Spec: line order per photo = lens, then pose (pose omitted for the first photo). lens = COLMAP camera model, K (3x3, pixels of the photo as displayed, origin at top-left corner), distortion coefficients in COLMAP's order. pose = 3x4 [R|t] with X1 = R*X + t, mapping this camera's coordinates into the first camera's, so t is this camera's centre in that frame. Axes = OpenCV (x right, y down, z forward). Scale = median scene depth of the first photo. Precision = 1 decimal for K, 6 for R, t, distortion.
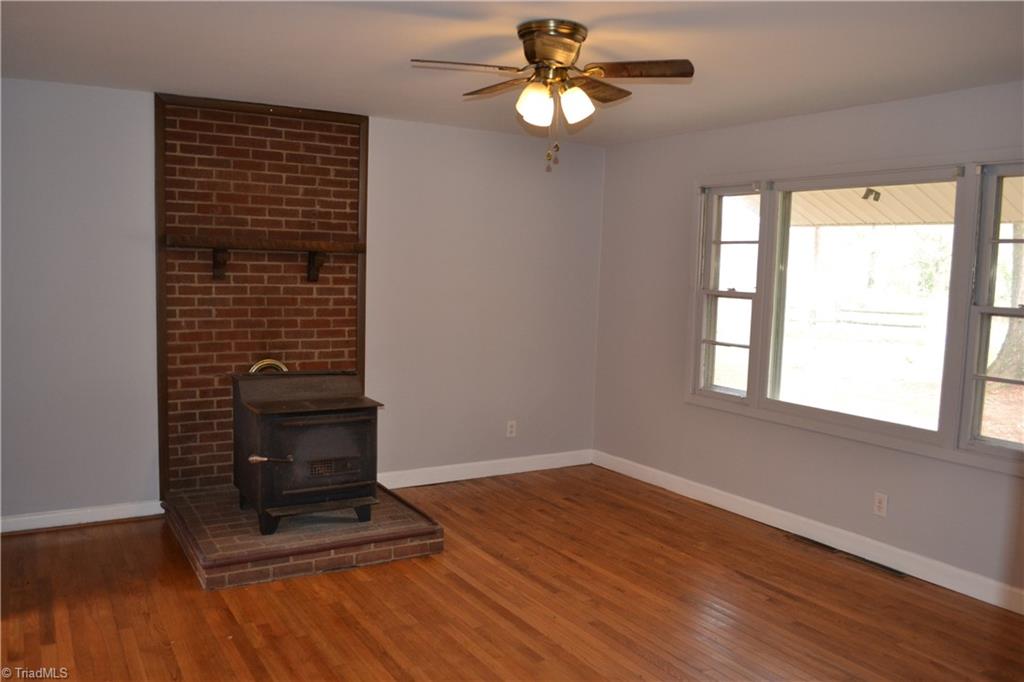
lens RADIAL K [[818.7, 0, 515.6], [0, 818.7, 355.0], [0, 0, 1]] dist [-0.083812, 0.012809]
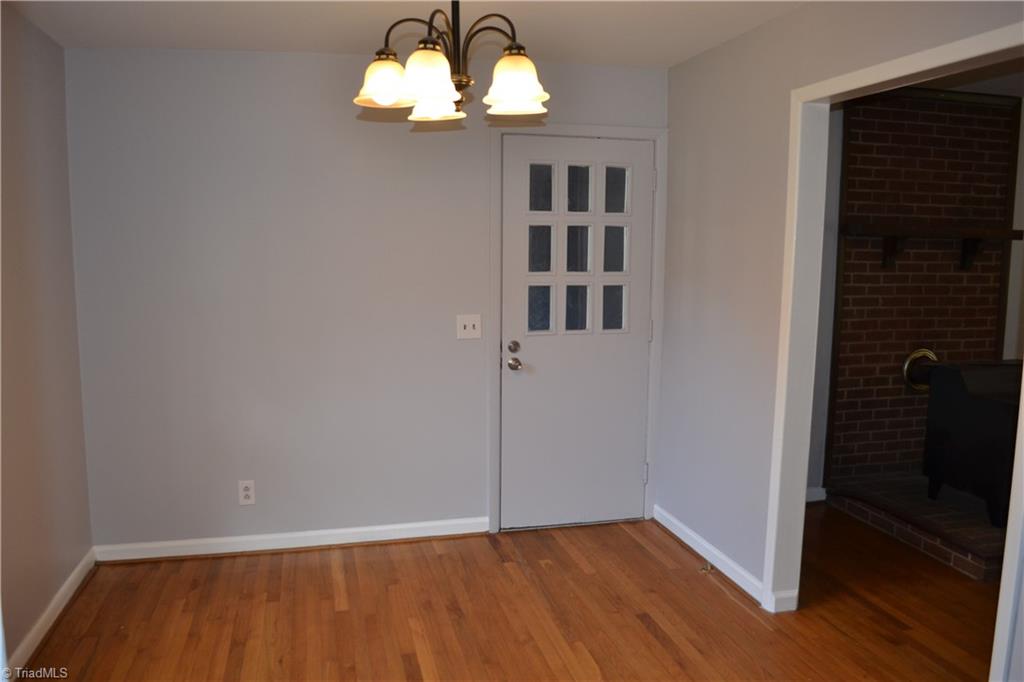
lens RADIAL K [[818.7, 0, 515.6], [0, 818.7, 355.0], [0, 0, 1]] dist [-0.083812, 0.012809]
pose [[0.952925, 0.014515, -0.302857, -0.494796], [-0.009014, 0.999768, 0.019553, -0.001620], [0.303071, -0.015903, 0.952835, -0.080770]]
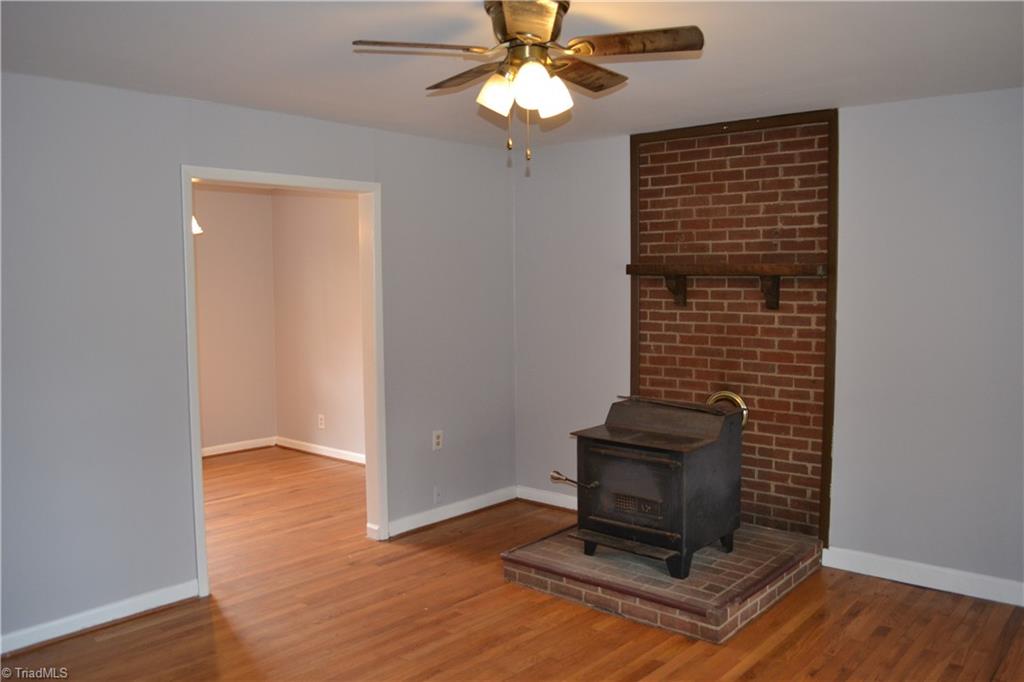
lens RADIAL K [[818.7, 0, 515.6], [0, 818.7, 355.0], [0, 0, 1]] dist [-0.083812, 0.012809]
pose [[0.306242, 0.057974, -0.950187, 0.531475], [-0.090136, 0.995425, 0.031684, -0.045569], [0.947677, 0.075943, 0.310066, 0.487113]]
